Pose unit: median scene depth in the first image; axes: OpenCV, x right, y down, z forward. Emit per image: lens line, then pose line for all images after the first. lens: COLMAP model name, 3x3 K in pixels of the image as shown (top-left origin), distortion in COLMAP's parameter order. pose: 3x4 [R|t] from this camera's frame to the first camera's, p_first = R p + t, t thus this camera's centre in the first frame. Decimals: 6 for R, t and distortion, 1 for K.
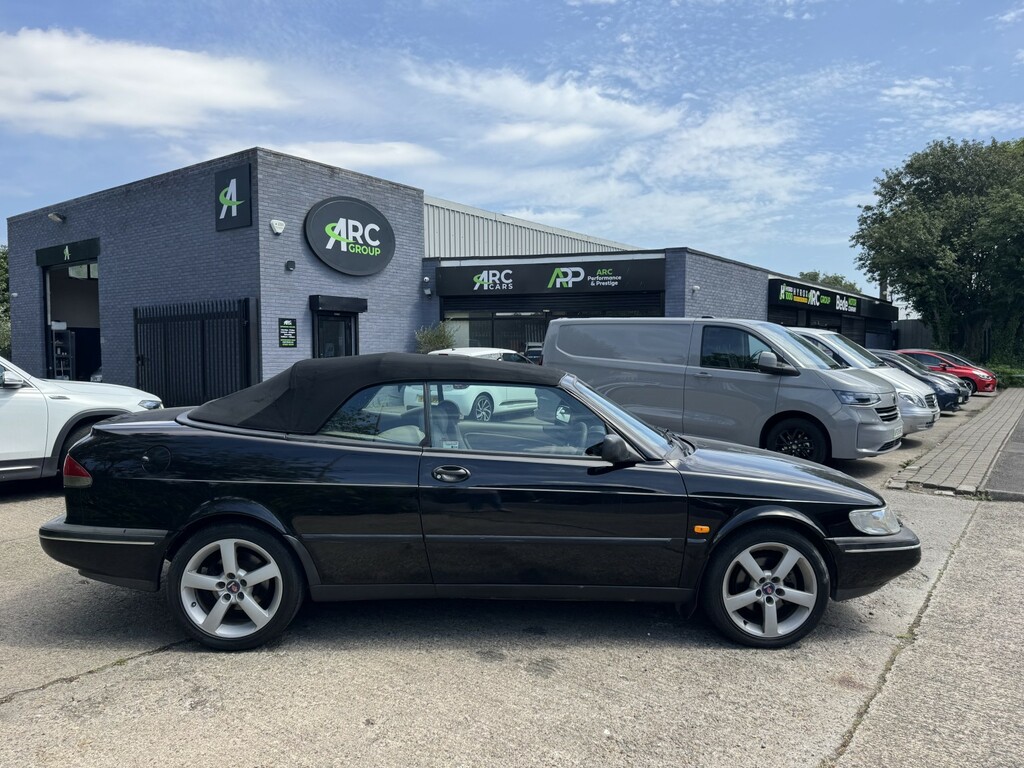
lens RADIAL K [[715.1, 0, 512.0], [0, 715.1, 384.0], [0, 0, 1]] dist [0.108719, -0.176190]
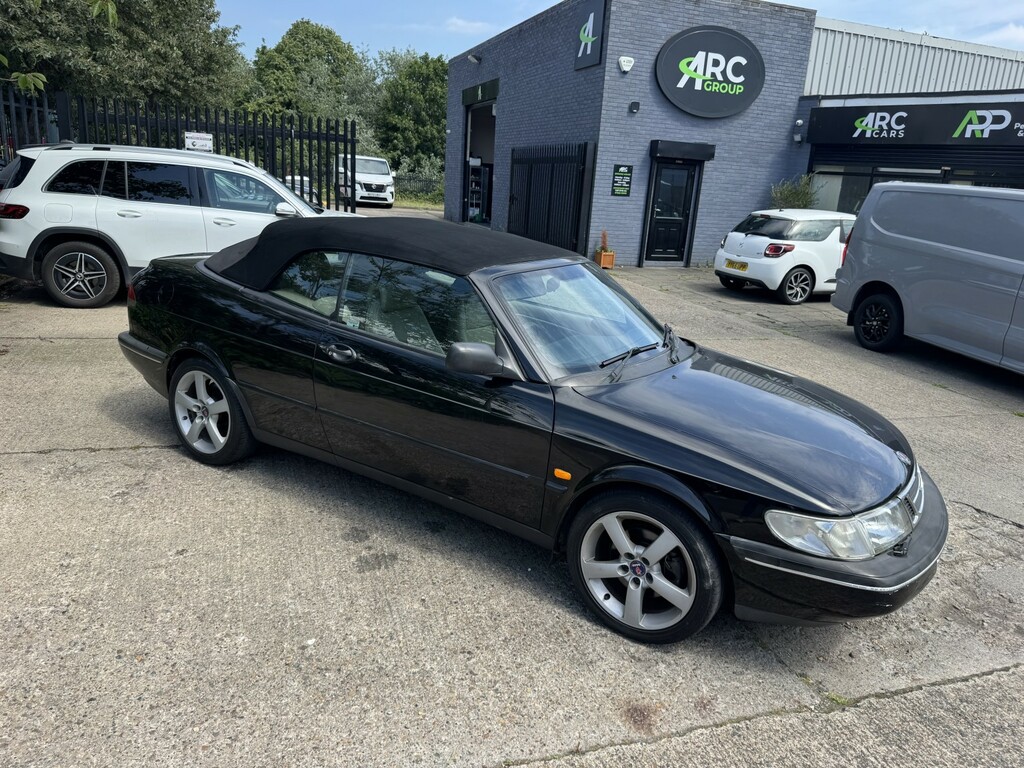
lens RADIAL K [[722.5, 0, 513.5], [0, 722.5, 384.4], [0, 0, 1]] dist [0.031551, -0.037437]
pose [[0.824304, 0.206748, -0.527046, 0.133249], [-0.093246, 0.967801, 0.233809, -0.017430], [0.558415, -0.143584, 0.817041, 0.068556]]
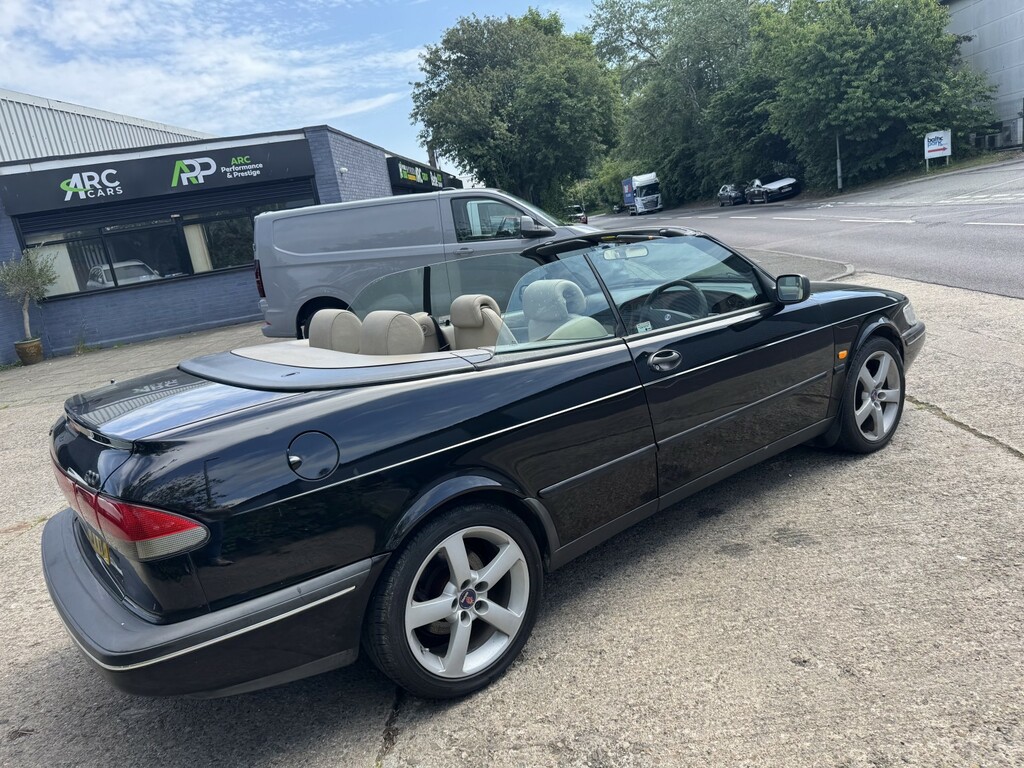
lens RADIAL K [[722.5, 0, 513.5], [0, 722.5, 384.4], [0, 0, 1]] dist [0.031551, -0.037437]
pose [[0.808814, -0.255382, 0.529716, -0.136873], [0.179286, 0.964983, 0.191482, -0.006656], [-0.560068, -0.059903, 0.826278, 0.091766]]
